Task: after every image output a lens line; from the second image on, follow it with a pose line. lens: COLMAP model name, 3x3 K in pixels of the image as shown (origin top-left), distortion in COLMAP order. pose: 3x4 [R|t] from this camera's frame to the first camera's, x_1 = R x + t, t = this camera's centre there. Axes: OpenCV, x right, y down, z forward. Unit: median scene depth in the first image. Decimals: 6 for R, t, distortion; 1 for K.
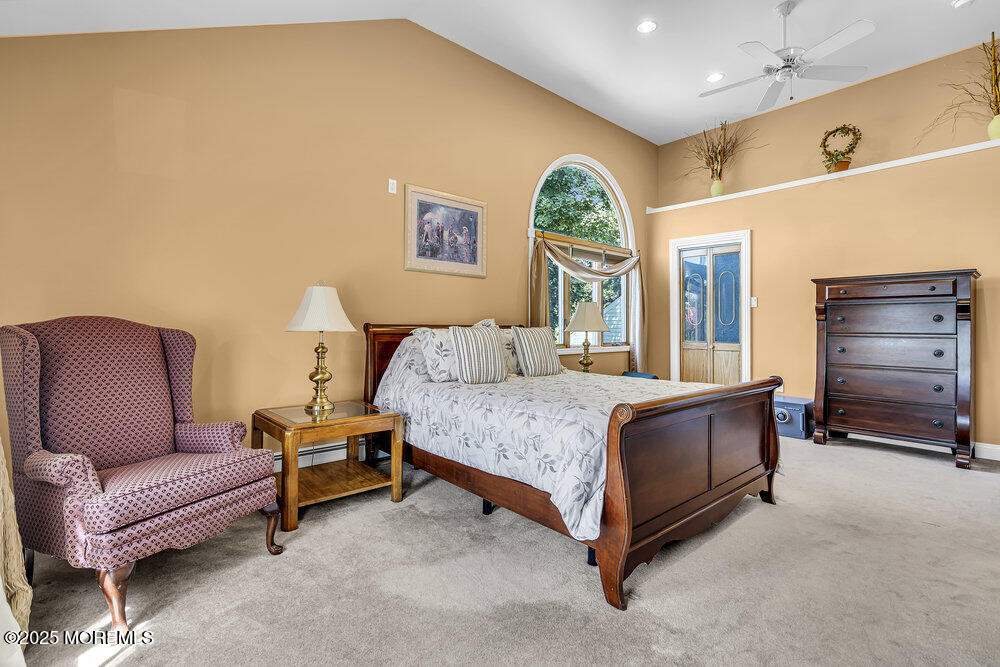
lens RADIAL K [[460.3, 0, 498.2], [0, 460.3, 328.3], [0, 0, 1]] dist [-0.001708, 0.000476]
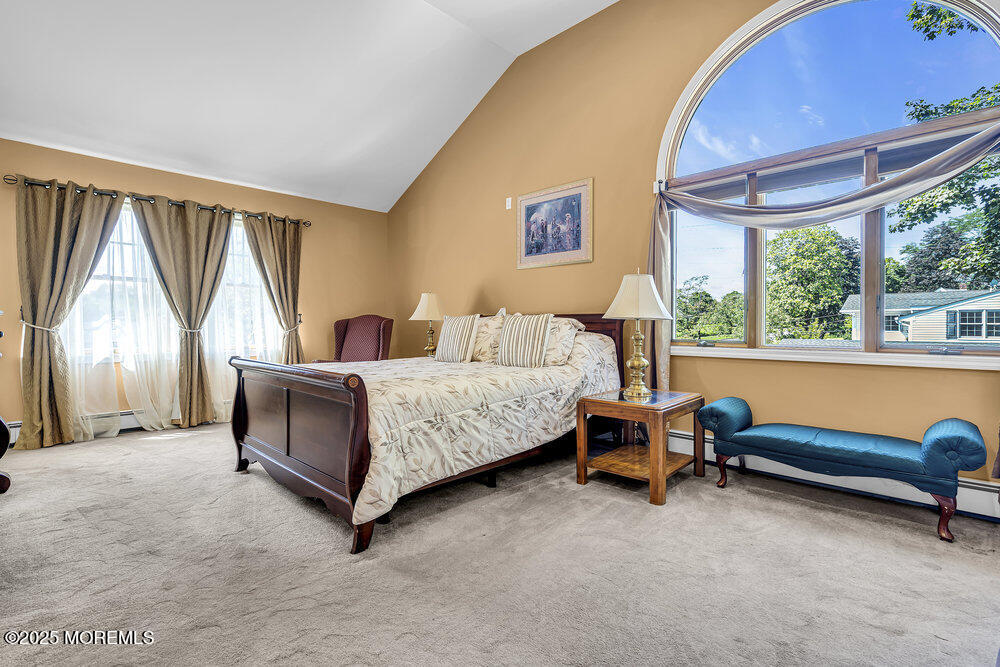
lens RADIAL K [[460.3, 0, 498.7], [0, 460.3, 334.4], [0, 0, 1]] dist [-0.001708, 0.000476]
pose [[0.066143, 0.020359, -0.997602, 0.919377], [-0.006455, 0.999780, 0.019975, 0.016660], [0.997789, 0.005118, 0.066260, 0.813901]]
